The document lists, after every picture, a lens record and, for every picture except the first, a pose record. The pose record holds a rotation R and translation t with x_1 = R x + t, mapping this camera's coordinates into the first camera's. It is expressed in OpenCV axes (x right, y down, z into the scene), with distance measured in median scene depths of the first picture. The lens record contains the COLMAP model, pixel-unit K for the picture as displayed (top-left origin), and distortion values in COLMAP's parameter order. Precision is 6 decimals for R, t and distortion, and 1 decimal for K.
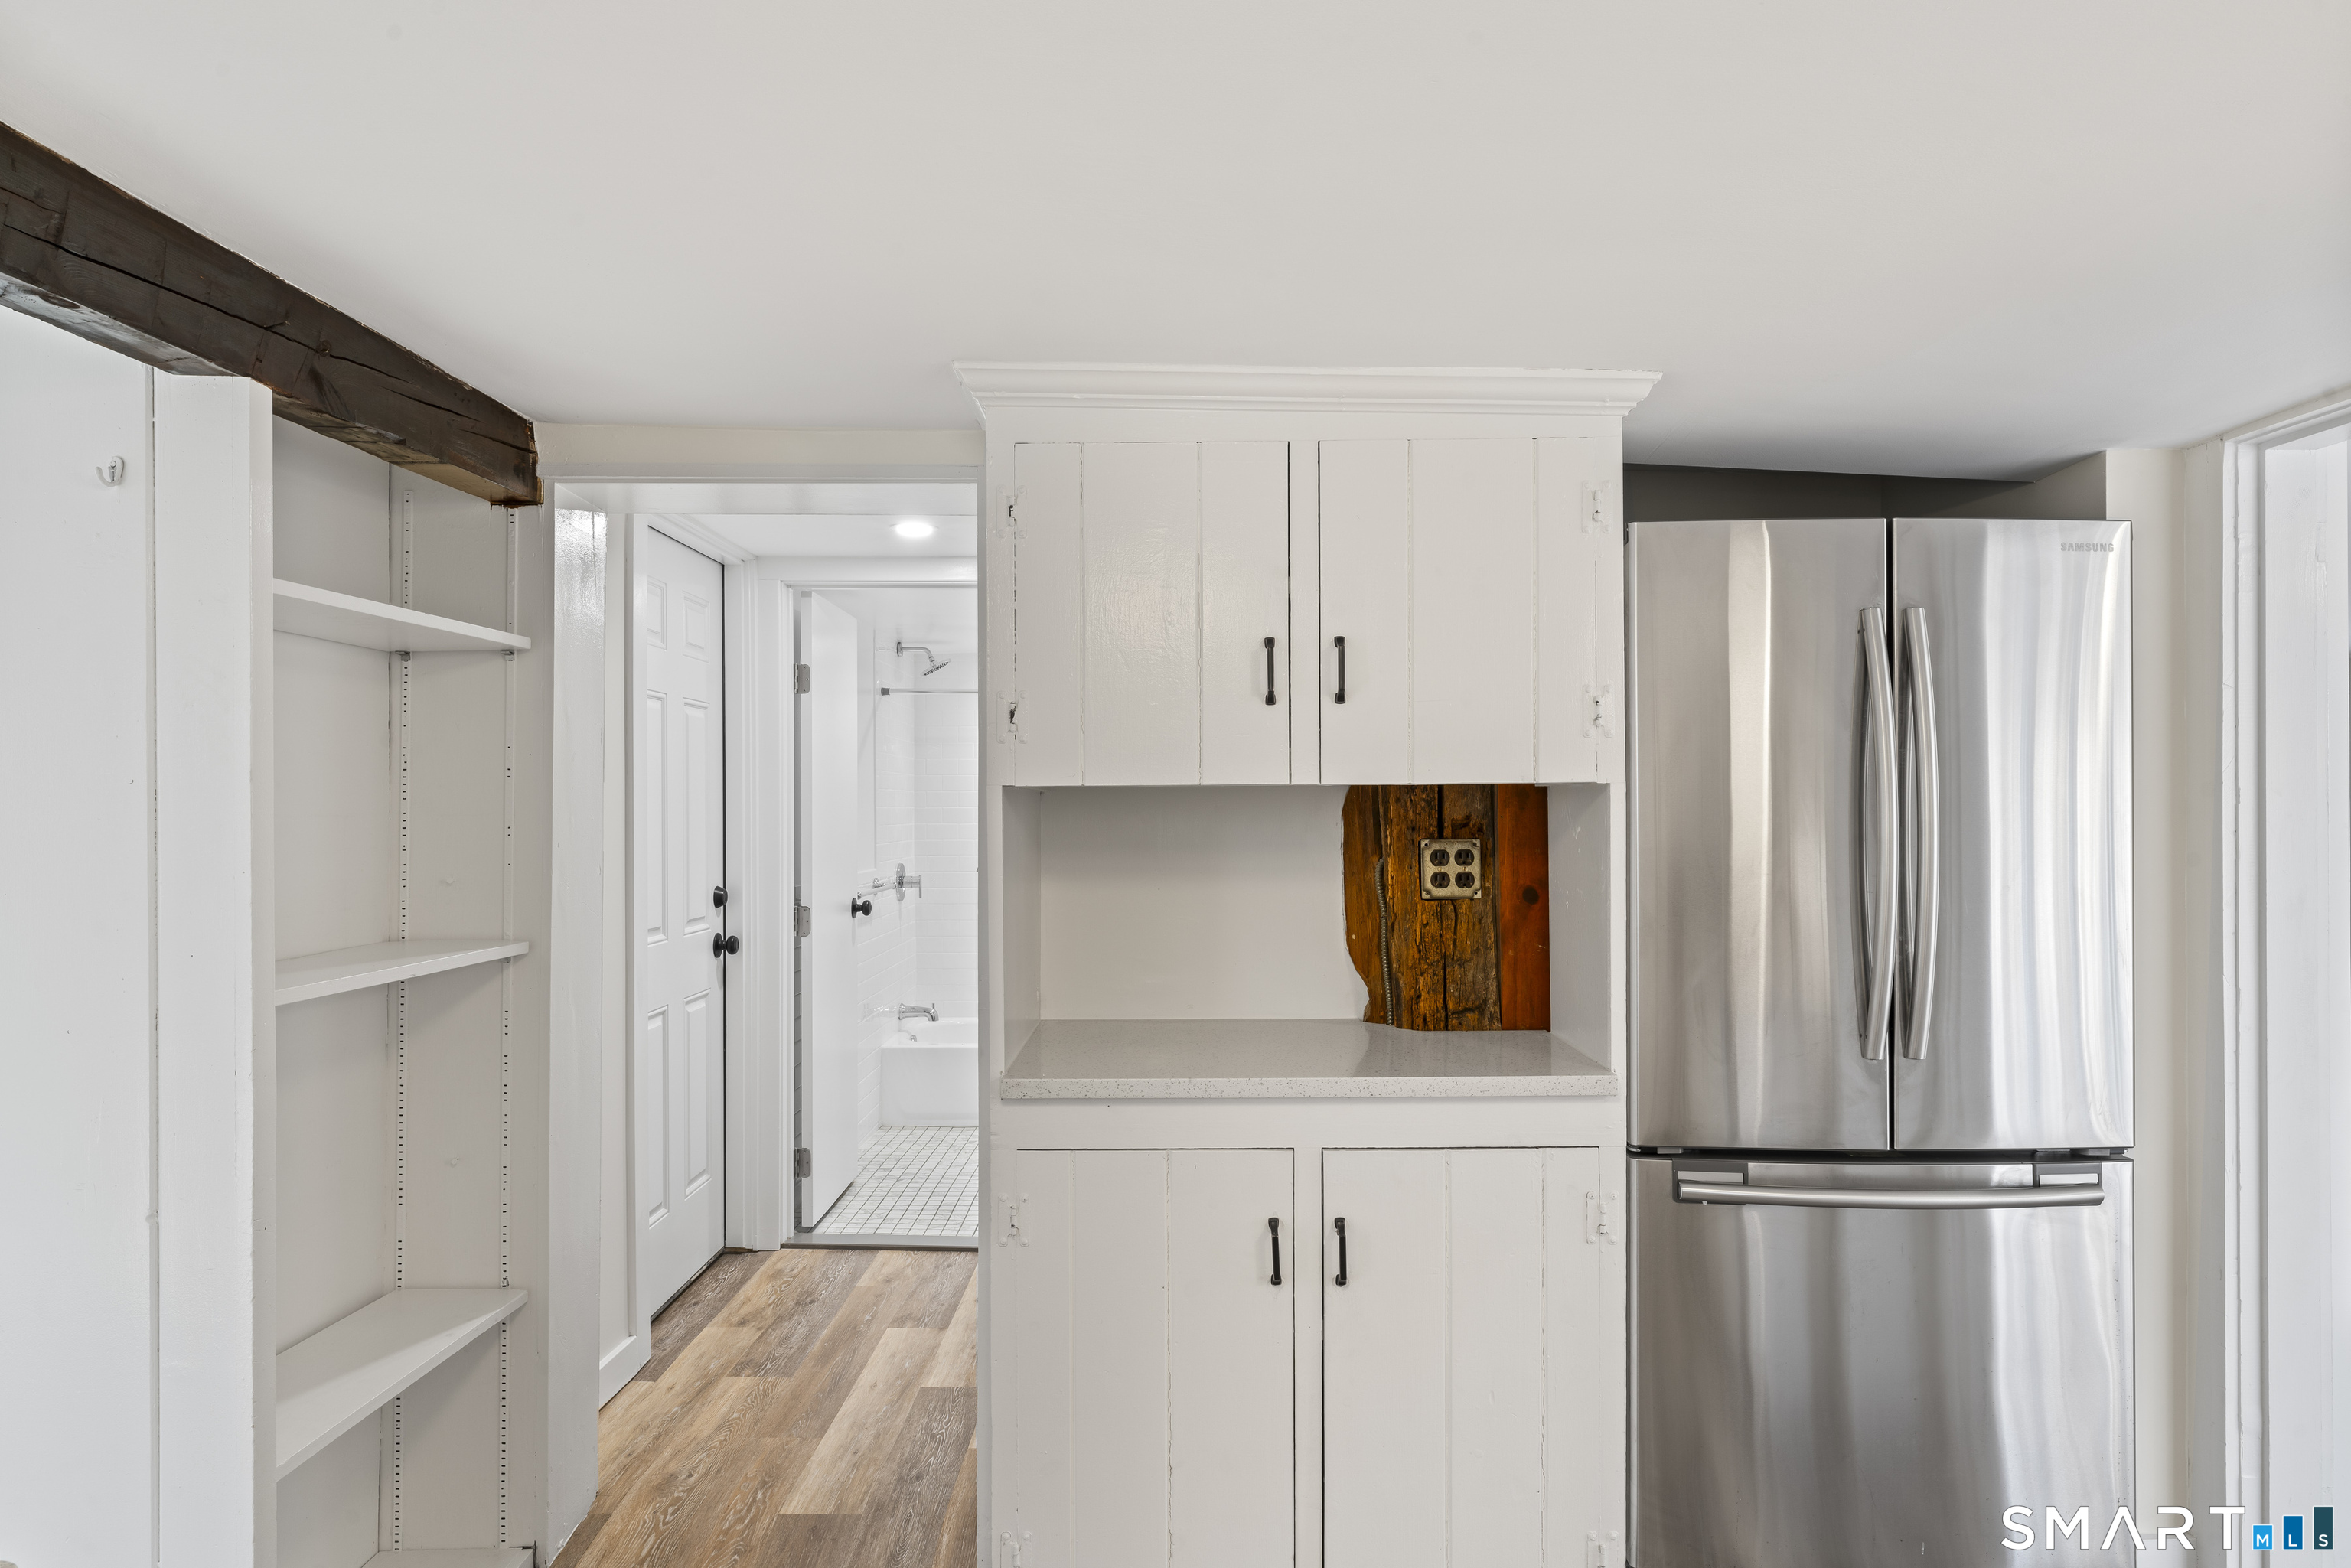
lens RADIAL K [[1332.5, 0, 1175.3], [0, 1332.5, 807.3], [0, 0, 1]] dist [0.000014, 0.000257]
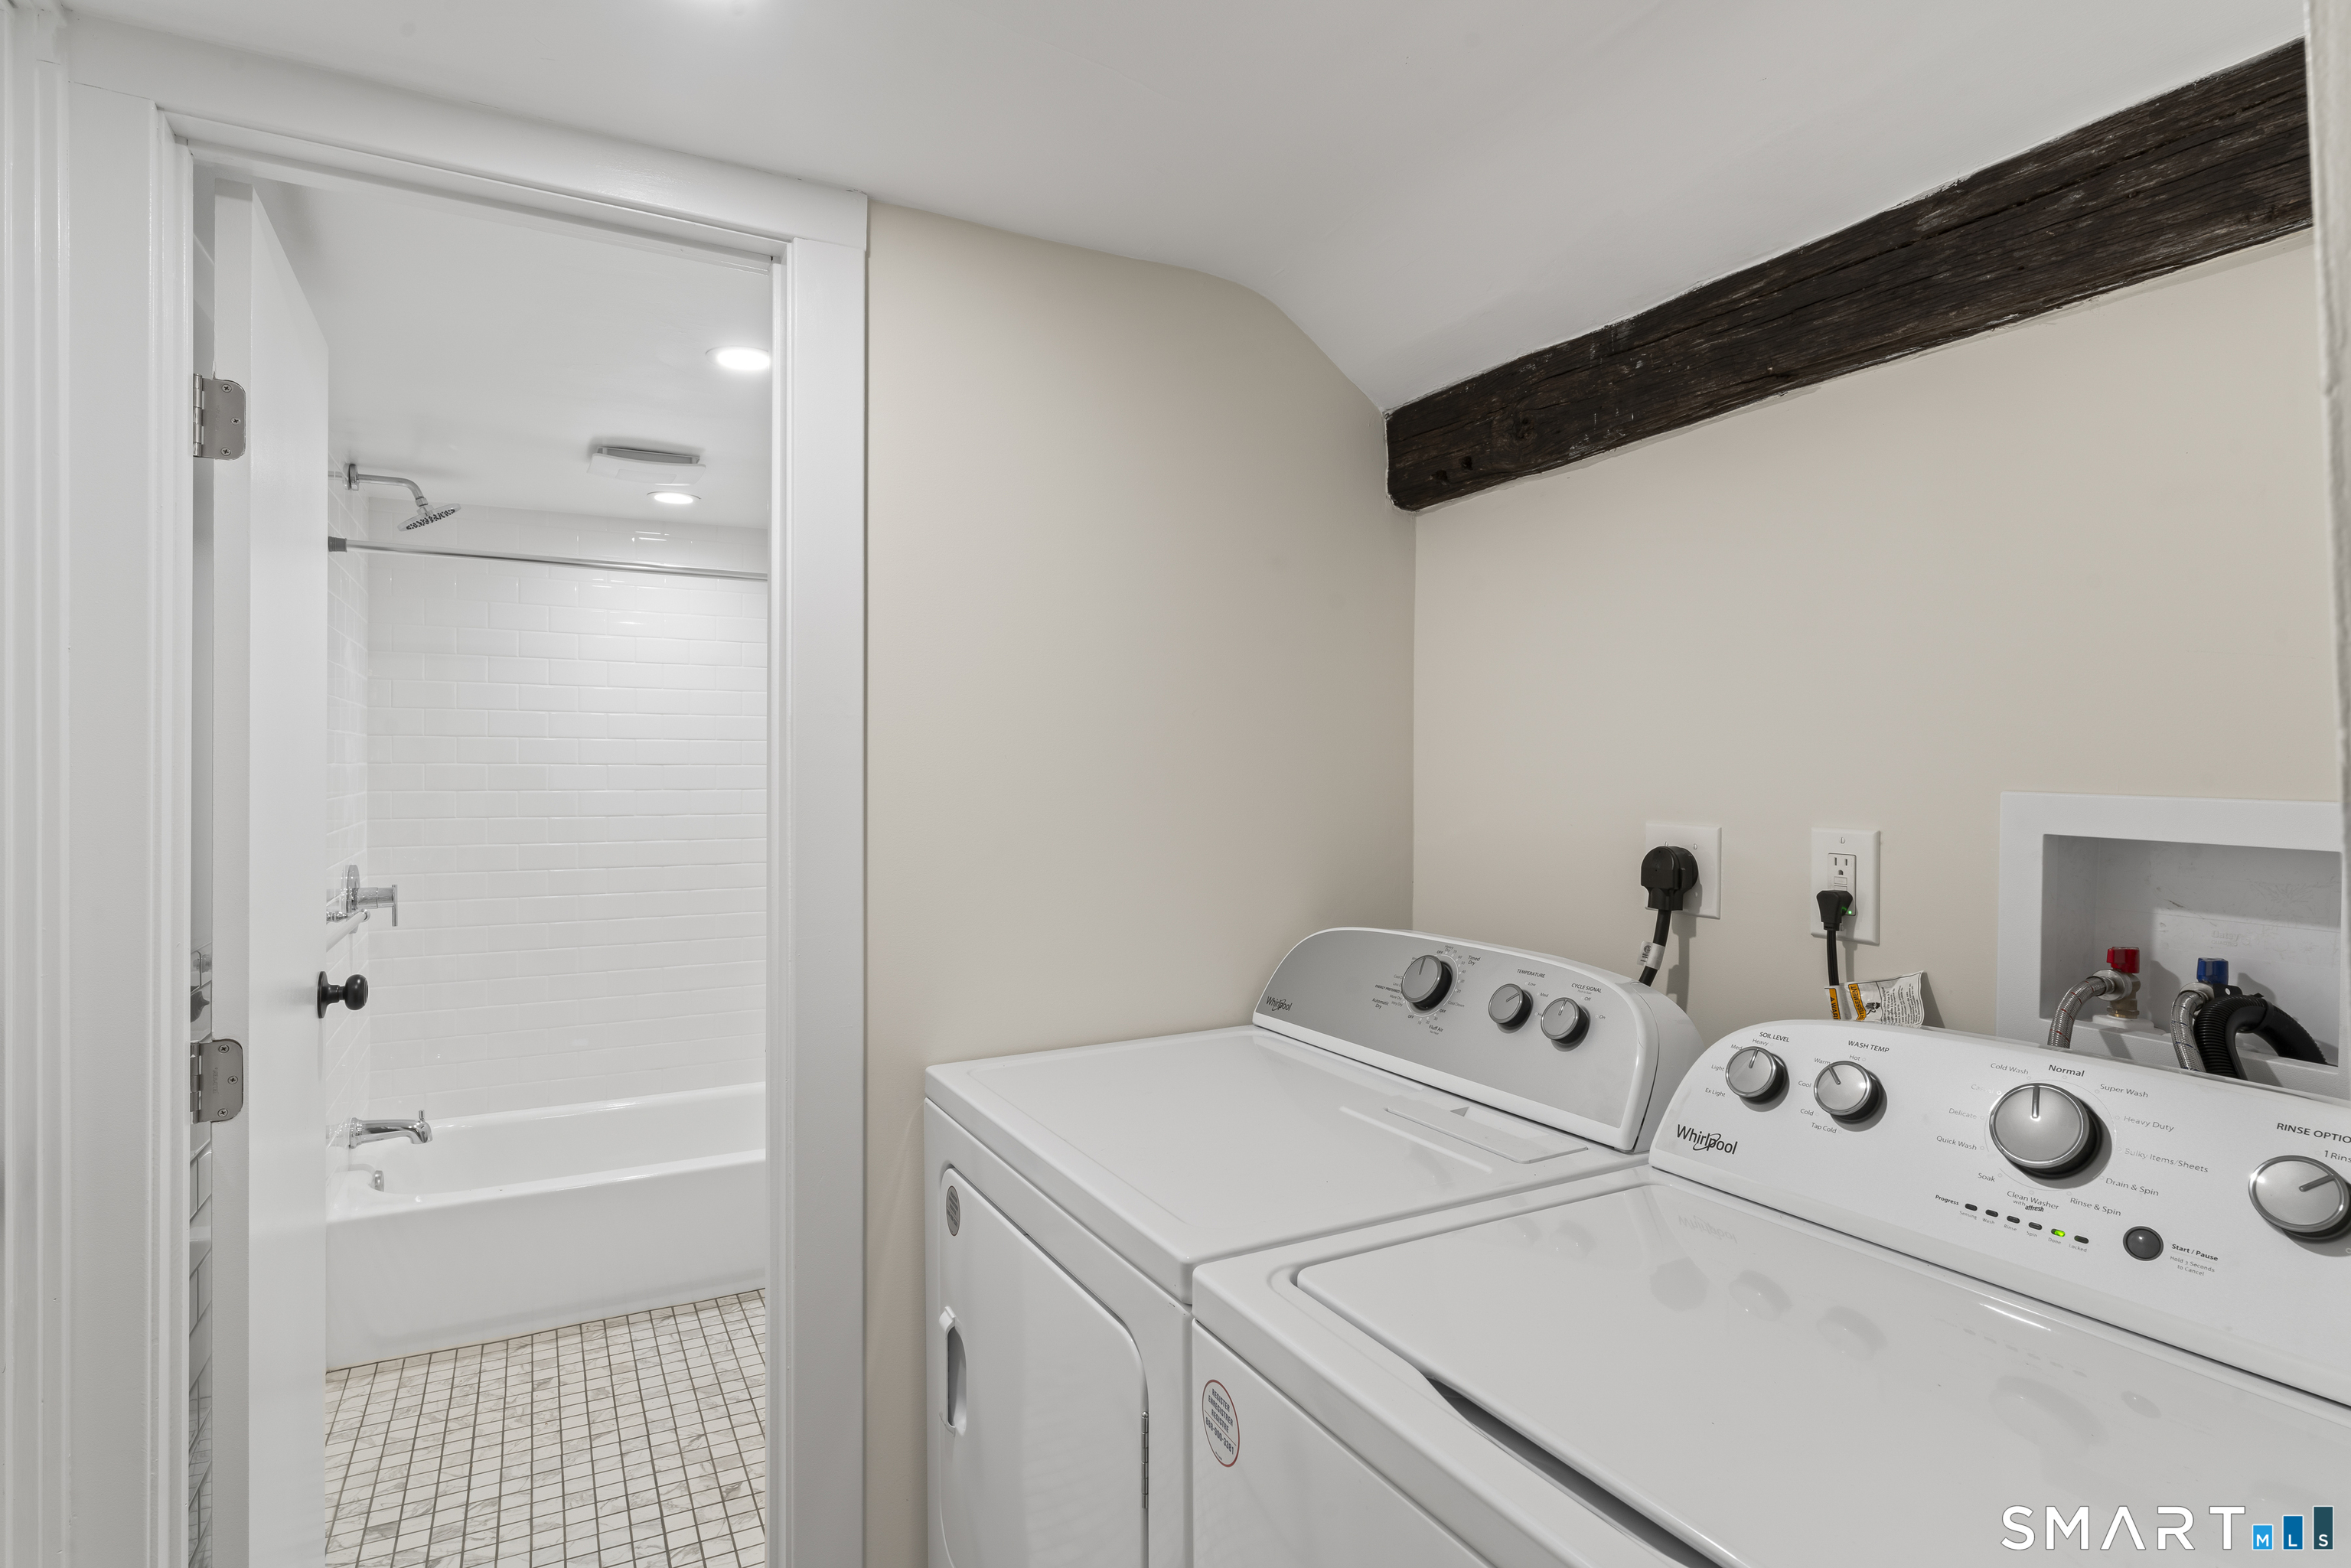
lens RADIAL K [[1208.7, 0, 1186.9], [0, 1208.7, 775.6], [0, 0, 1]] dist [0.000037, -0.000337]
pose [[0.882702, 0.006019, 0.469895, -0.156441], [-0.010759, 0.999915, 0.007403, -0.002906], [-0.469810, -0.011590, 0.882692, 0.453060]]
